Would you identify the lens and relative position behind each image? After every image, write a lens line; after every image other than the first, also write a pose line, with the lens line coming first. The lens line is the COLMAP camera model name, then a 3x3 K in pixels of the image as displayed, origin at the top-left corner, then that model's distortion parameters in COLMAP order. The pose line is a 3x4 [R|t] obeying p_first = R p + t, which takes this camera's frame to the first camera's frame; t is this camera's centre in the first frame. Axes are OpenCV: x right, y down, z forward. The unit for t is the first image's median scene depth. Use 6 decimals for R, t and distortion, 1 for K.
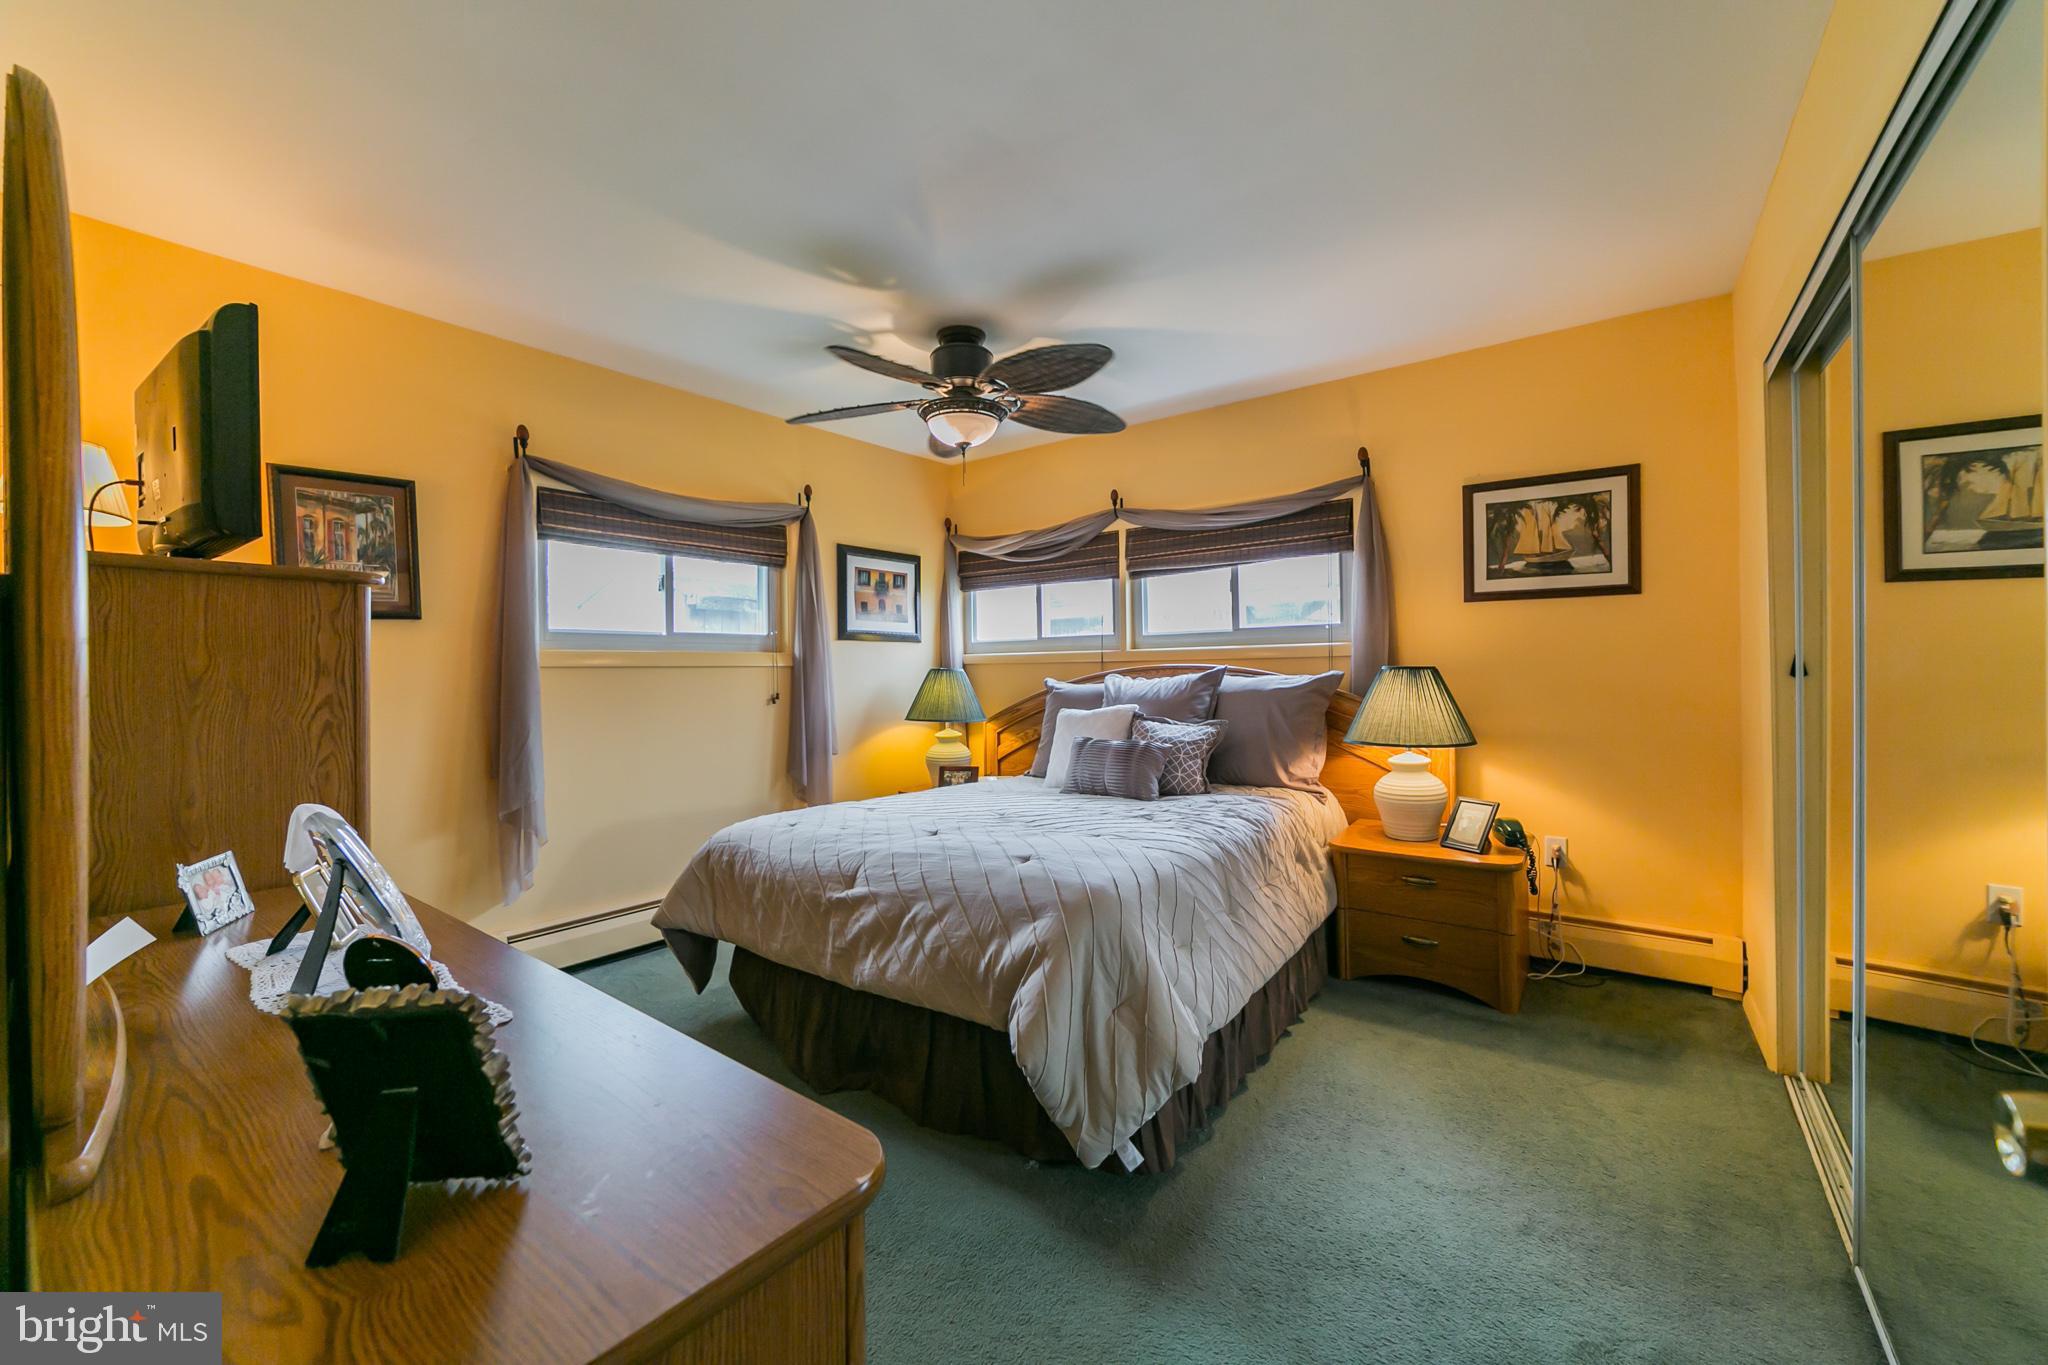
lens RADIAL K [[784.9, 0, 1026.4], [0, 784.9, 670.8], [0, 0, 1]] dist [-0.045676, 0.000080]
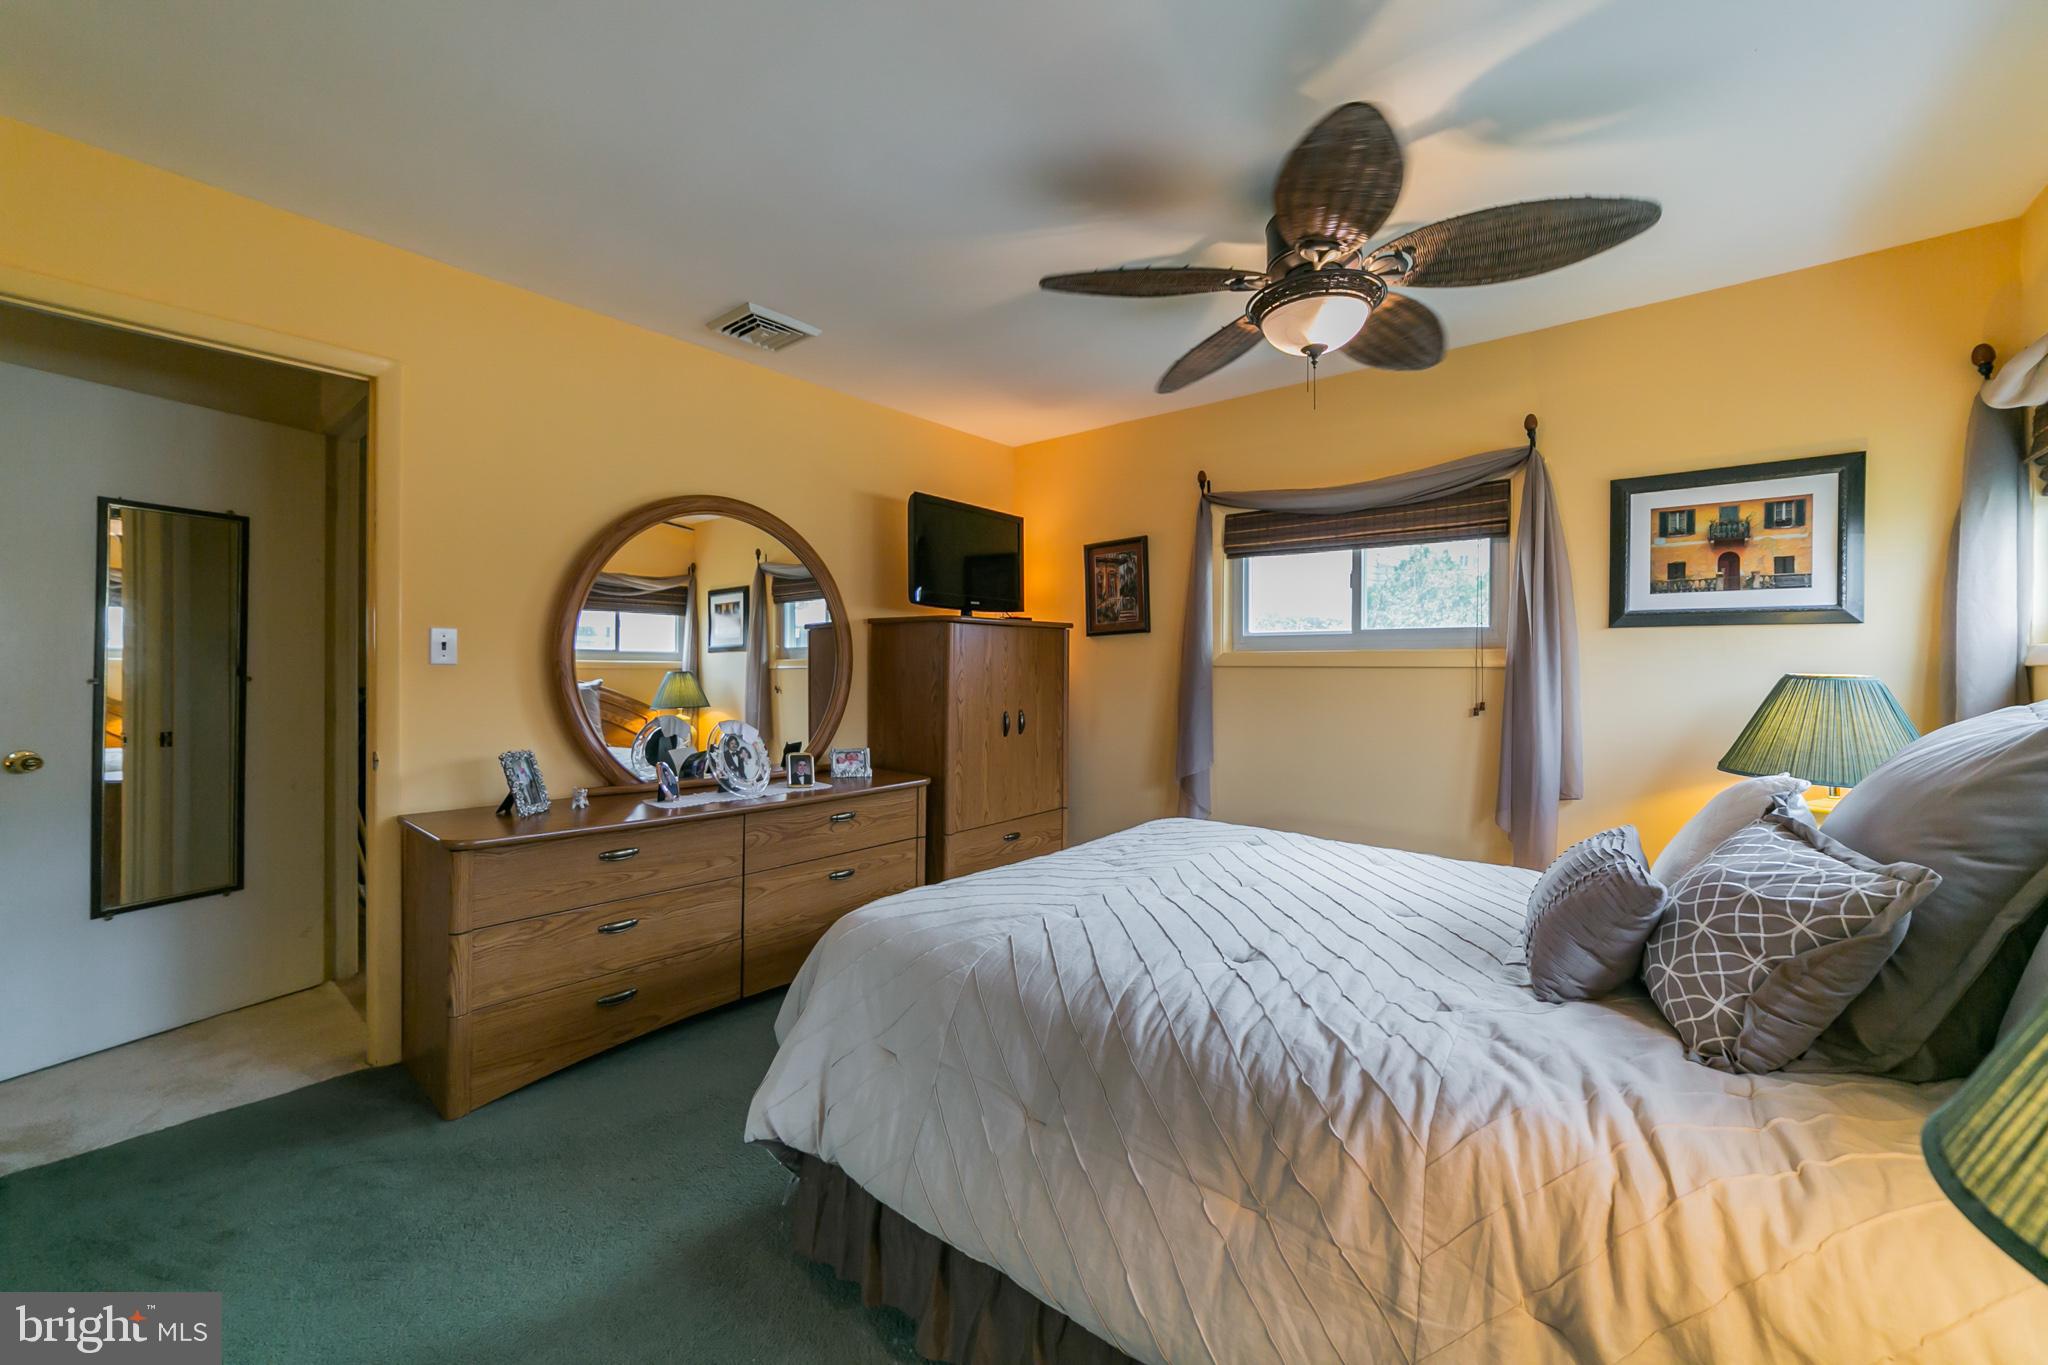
lens RADIAL K [[784.9, 0, 1026.4], [0, 784.9, 670.8], [0, 0, 1]] dist [-0.045676, 0.000080]
pose [[-0.081670, 0.009890, -0.996610, 0.399427], [-0.011599, 0.999874, 0.010873, -0.004429], [0.996592, 0.012448, -0.081545, 0.517467]]
